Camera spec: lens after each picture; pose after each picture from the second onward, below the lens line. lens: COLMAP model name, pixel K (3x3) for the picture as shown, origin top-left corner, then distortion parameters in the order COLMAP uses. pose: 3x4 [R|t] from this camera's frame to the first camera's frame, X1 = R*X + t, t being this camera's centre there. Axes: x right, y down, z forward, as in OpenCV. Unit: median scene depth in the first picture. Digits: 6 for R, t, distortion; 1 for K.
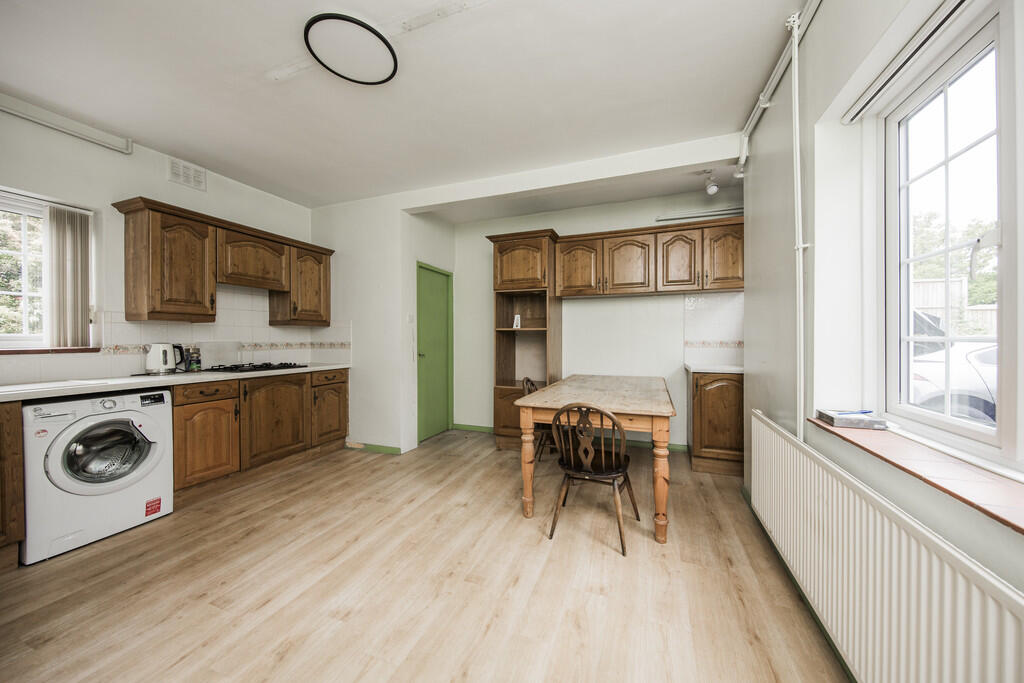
lens RADIAL K [[348.0, 0, 512.0], [0, 348.0, 341.5], [0, 0, 1]] dist [0.000471, -0.003603]
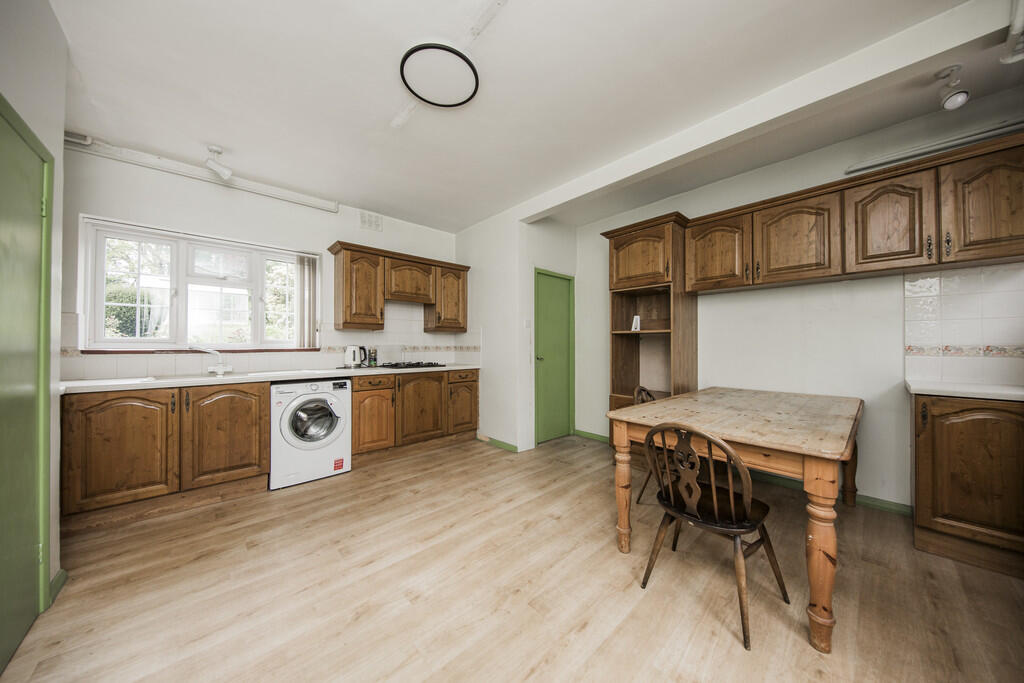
lens RADIAL K [[327.4, 0, 509.2], [0, 327.4, 344.0], [0, 0, 1]] dist [0.000589, -0.002779]
pose [[0.887301, 0.001010, -0.461190, 0.136300], [-0.006594, 0.999923, -0.010496, 0.008433], [0.461144, 0.012354, 0.887239, 0.129163]]
